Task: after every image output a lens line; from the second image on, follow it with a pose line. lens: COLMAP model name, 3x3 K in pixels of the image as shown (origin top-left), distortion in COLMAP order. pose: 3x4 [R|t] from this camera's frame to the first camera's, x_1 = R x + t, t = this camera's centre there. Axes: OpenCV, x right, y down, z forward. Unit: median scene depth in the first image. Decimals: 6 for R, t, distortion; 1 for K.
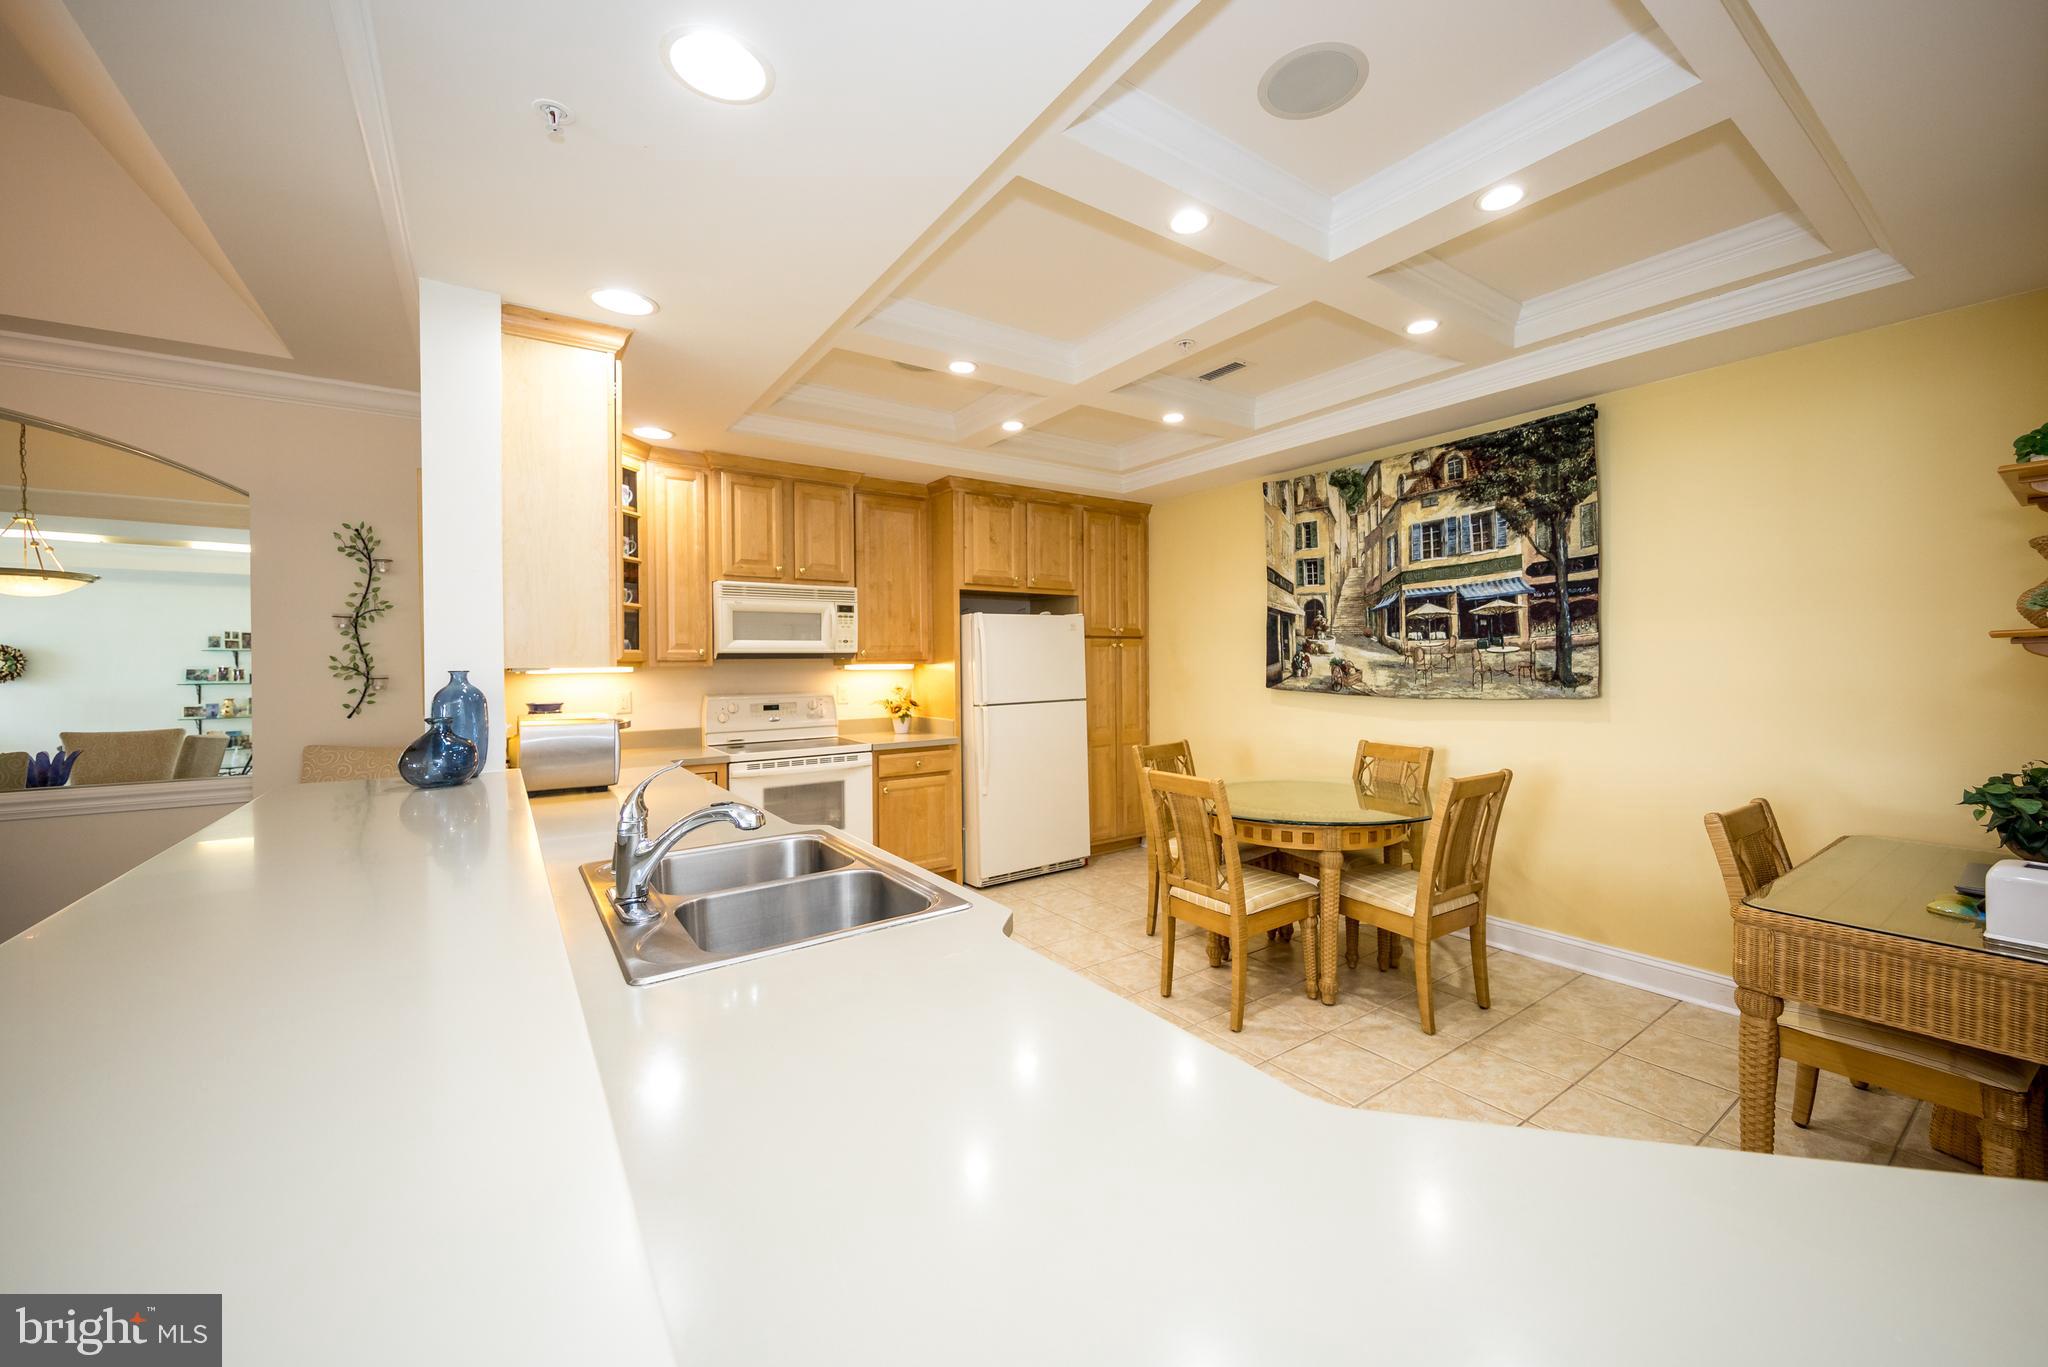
lens RADIAL K [[777.6, 0, 1064.0], [0, 777.6, 666.9], [0, 0, 1]] dist [0.007922, -0.000034]
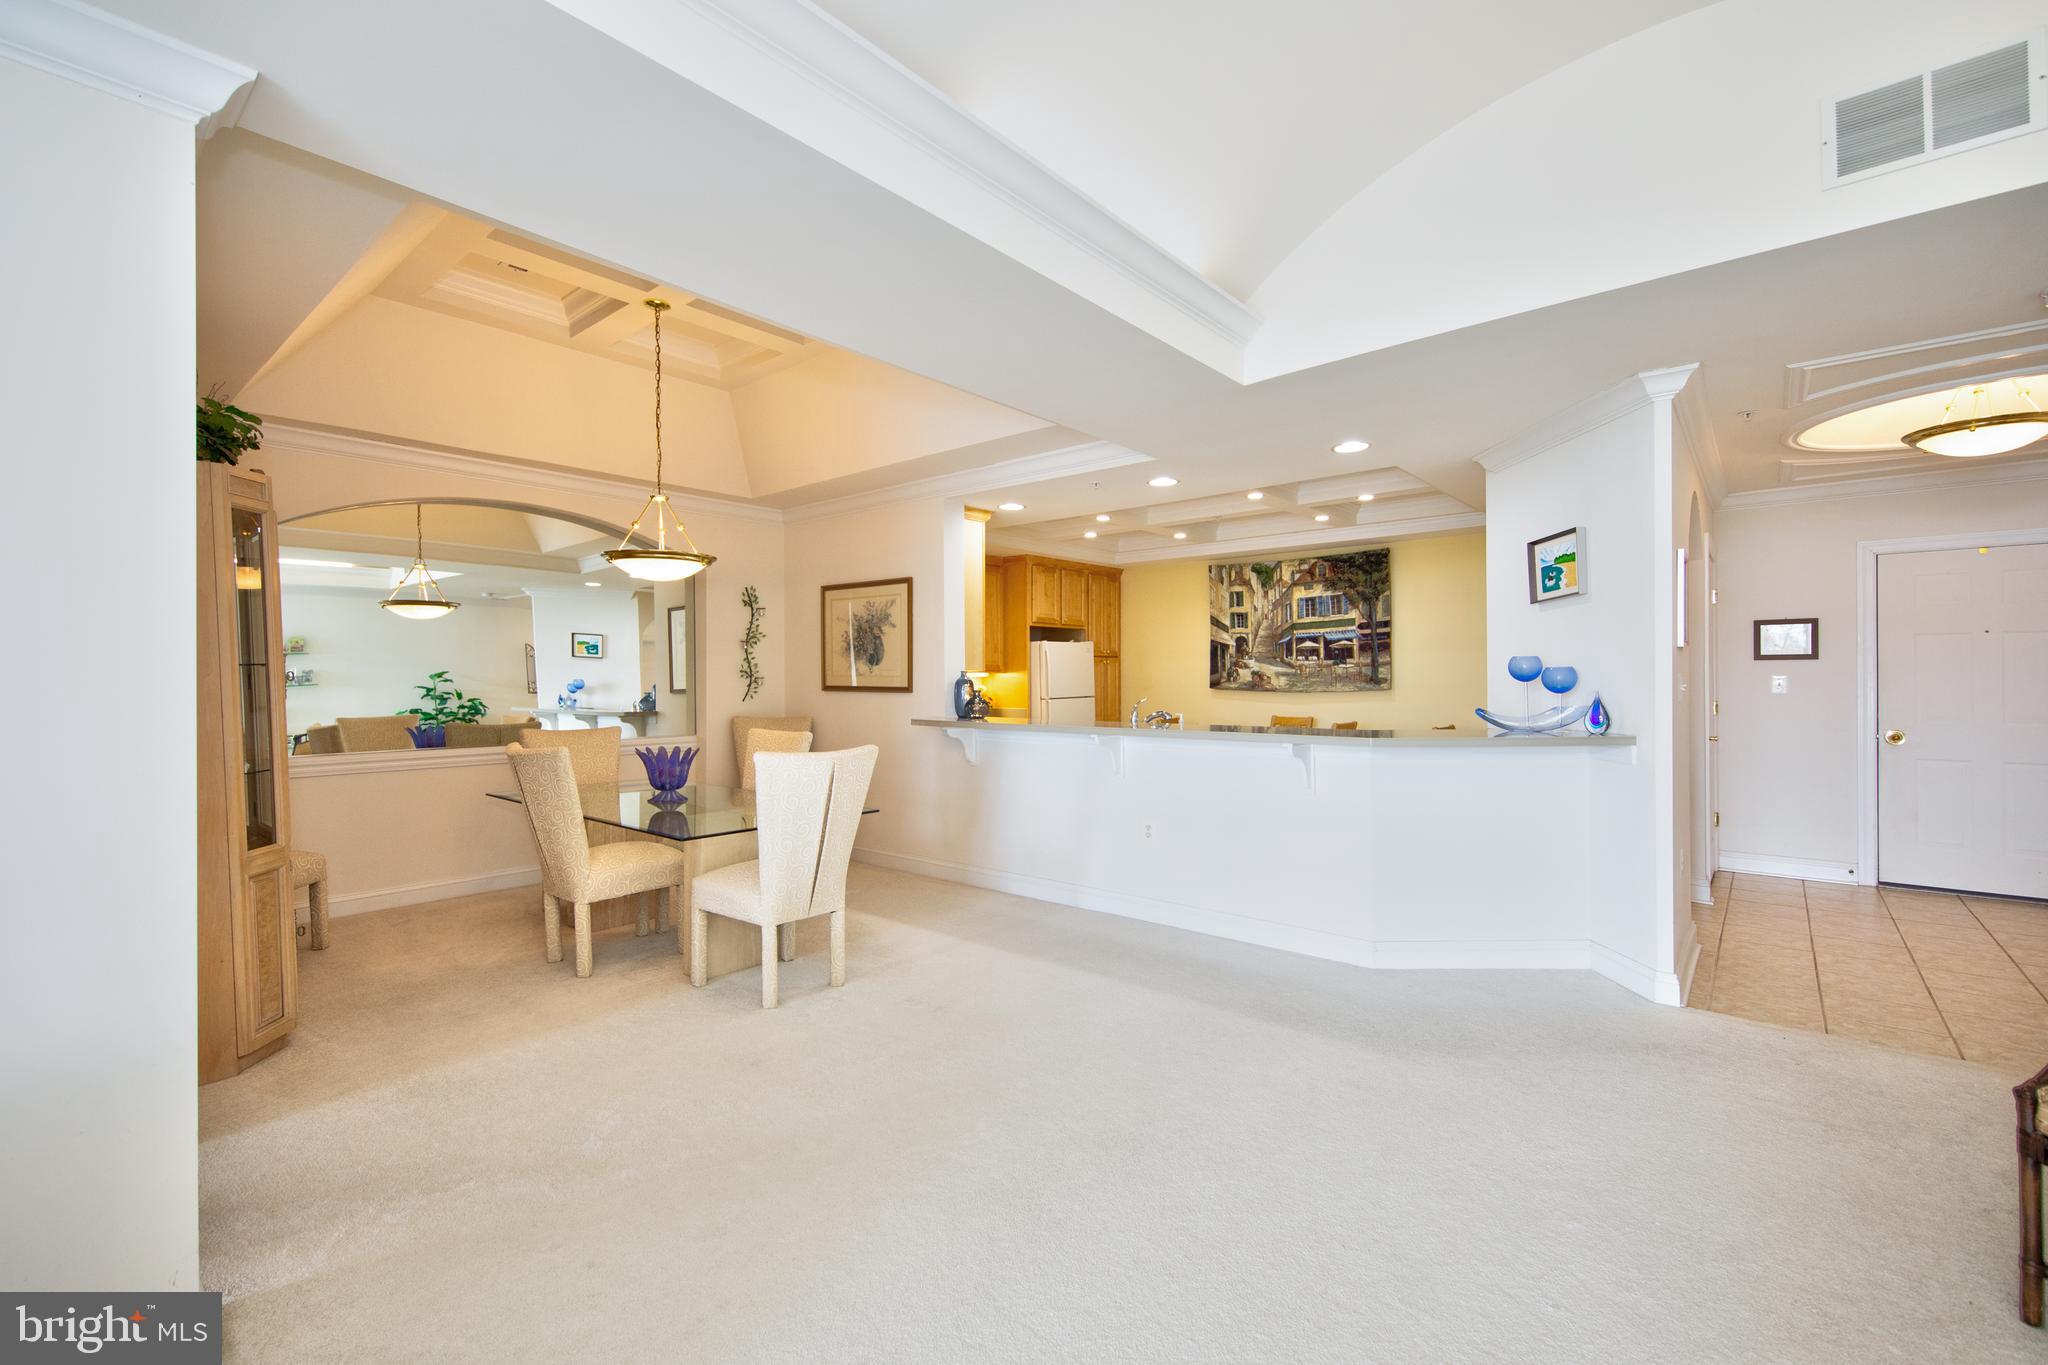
lens RADIAL K [[875.3, 0, 1015.7], [0, 875.3, 679.3], [0, 0, 1]] dist [0.002312, -0.000461]
pose [[0.974459, 0.004483, 0.224520, -0.687809], [-0.002747, 0.999964, -0.008045, 0.028984], [-0.224548, 0.007223, 0.974436, -0.889222]]
